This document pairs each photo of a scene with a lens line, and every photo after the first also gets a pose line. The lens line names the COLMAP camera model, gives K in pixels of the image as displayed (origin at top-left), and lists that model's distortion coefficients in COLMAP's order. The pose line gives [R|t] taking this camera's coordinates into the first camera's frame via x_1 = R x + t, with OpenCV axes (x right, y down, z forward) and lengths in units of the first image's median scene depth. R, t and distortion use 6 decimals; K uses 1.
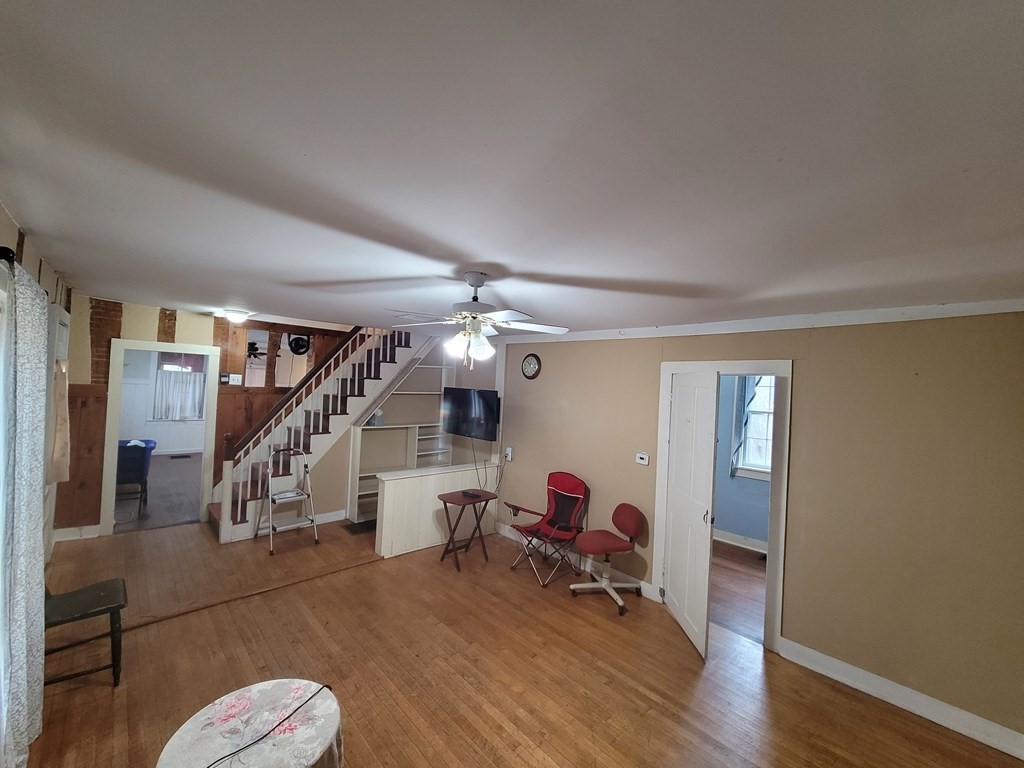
lens RADIAL K [[417.9, 0, 511.8], [0, 417.9, 380.1], [0, 0, 1]] dist [-0.000464, -0.000449]
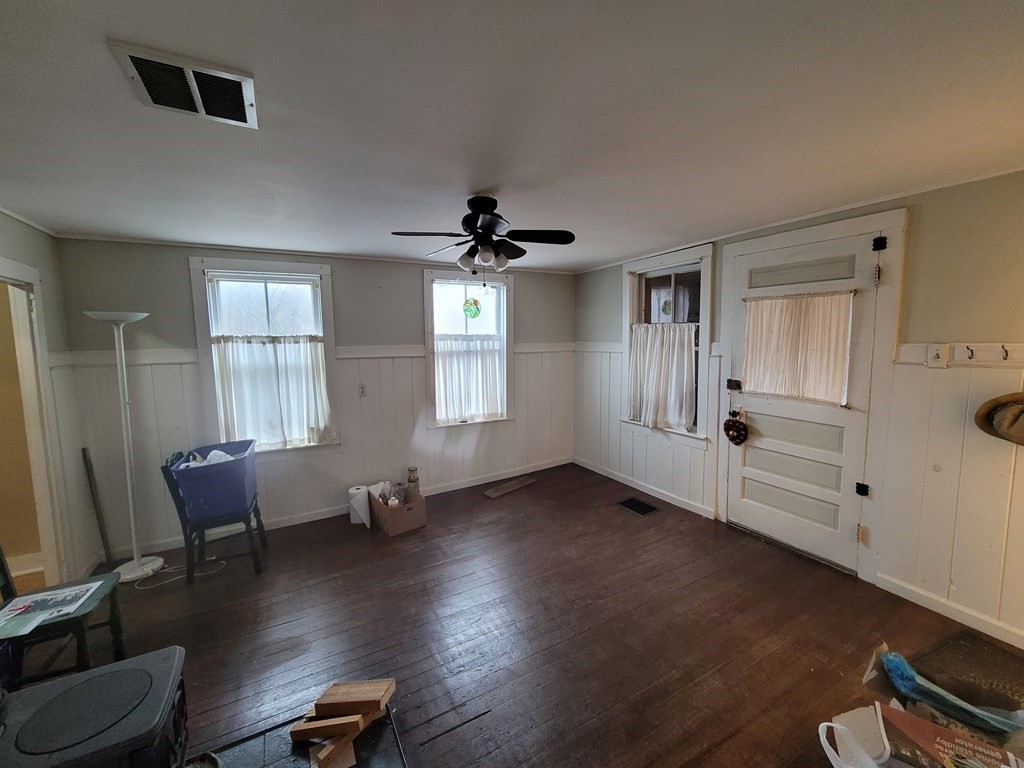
lens RADIAL K [[417.9, 0, 511.8], [0, 417.9, 380.1], [0, 0, 1]] dist [-0.000464, -0.000449]
pose [[-0.259405, 0.056255, -0.964129, -0.295570], [0.013893, 0.998416, 0.054518, 0.012779], [0.965669, 0.000748, -0.259776, 0.949500]]
